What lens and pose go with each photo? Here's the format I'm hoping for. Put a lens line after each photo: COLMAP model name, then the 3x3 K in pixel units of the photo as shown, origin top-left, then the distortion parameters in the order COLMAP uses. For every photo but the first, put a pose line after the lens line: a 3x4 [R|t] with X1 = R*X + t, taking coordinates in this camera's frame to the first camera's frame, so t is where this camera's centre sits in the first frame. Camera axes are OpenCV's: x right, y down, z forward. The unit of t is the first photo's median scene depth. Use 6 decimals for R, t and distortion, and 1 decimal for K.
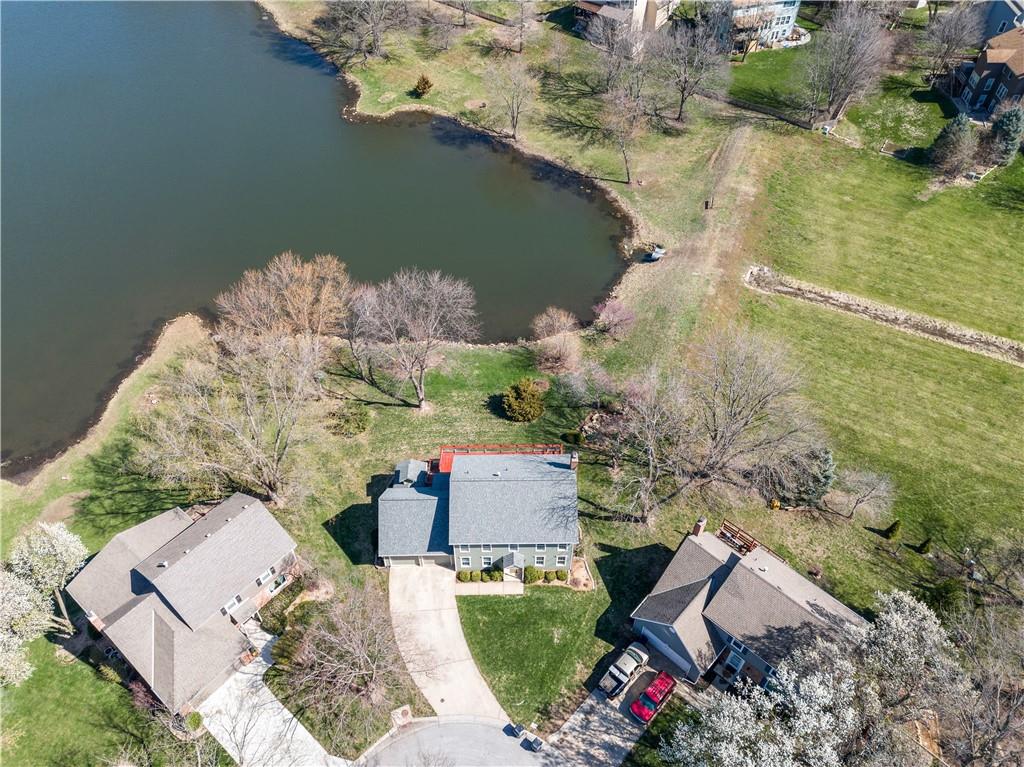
lens RADIAL K [[752.2, 0, 512.0], [0, 752.2, 383.5], [0, 0, 1]] dist [0.086697, -0.087673]
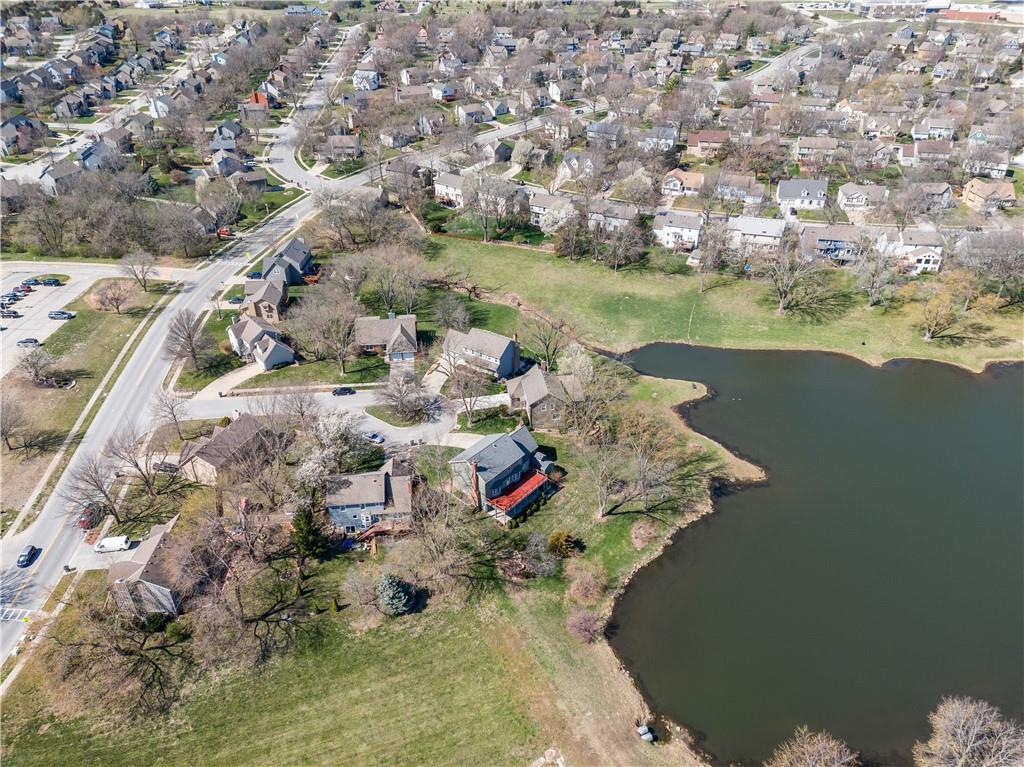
lens RADIAL K [[752.2, 0, 512.0], [0, 752.2, 383.5], [0, 0, 1]] dist [0.086697, -0.087673]
pose [[-0.660366, 0.396872, -0.637503, 0.936834], [-0.550457, 0.321627, 0.770424, -1.215451], [0.510798, 0.859679, 0.006070, 0.659873]]
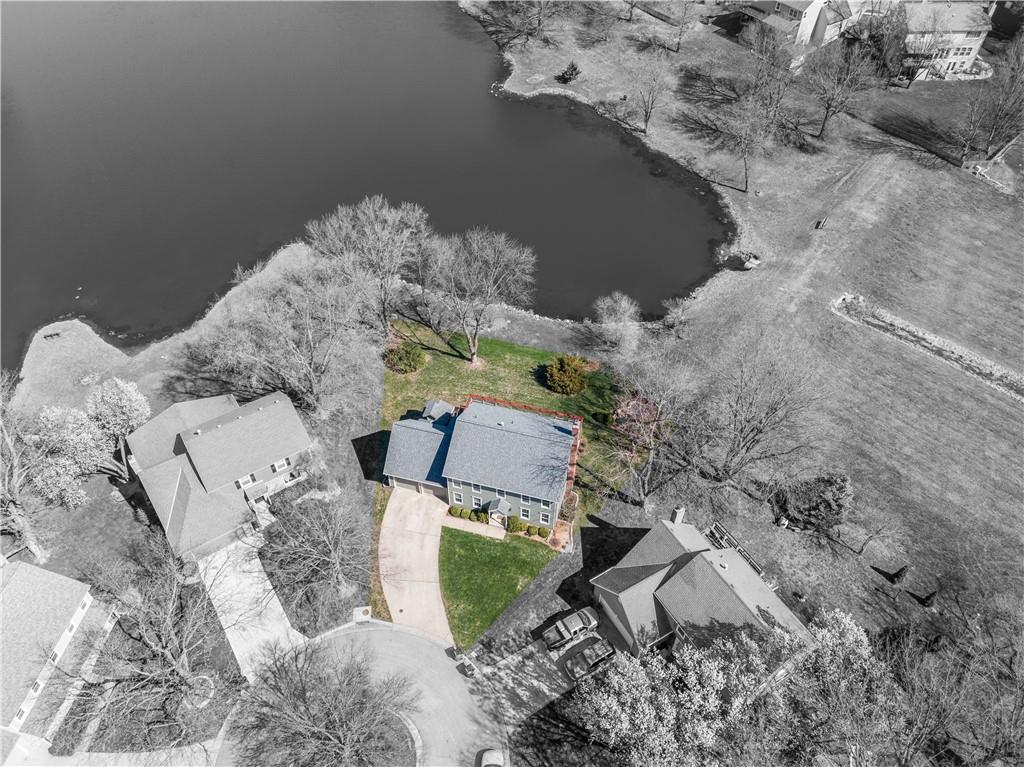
lens RADIAL K [[752.2, 0, 512.0], [0, 752.2, 383.5], [0, 0, 1]] dist [0.086697, -0.087673]
pose [[0.960790, 0.202687, -0.189208, 0.140874], [-0.203161, 0.978996, 0.017098, 0.033349], [0.188700, 0.022012, 0.981788, -0.029358]]
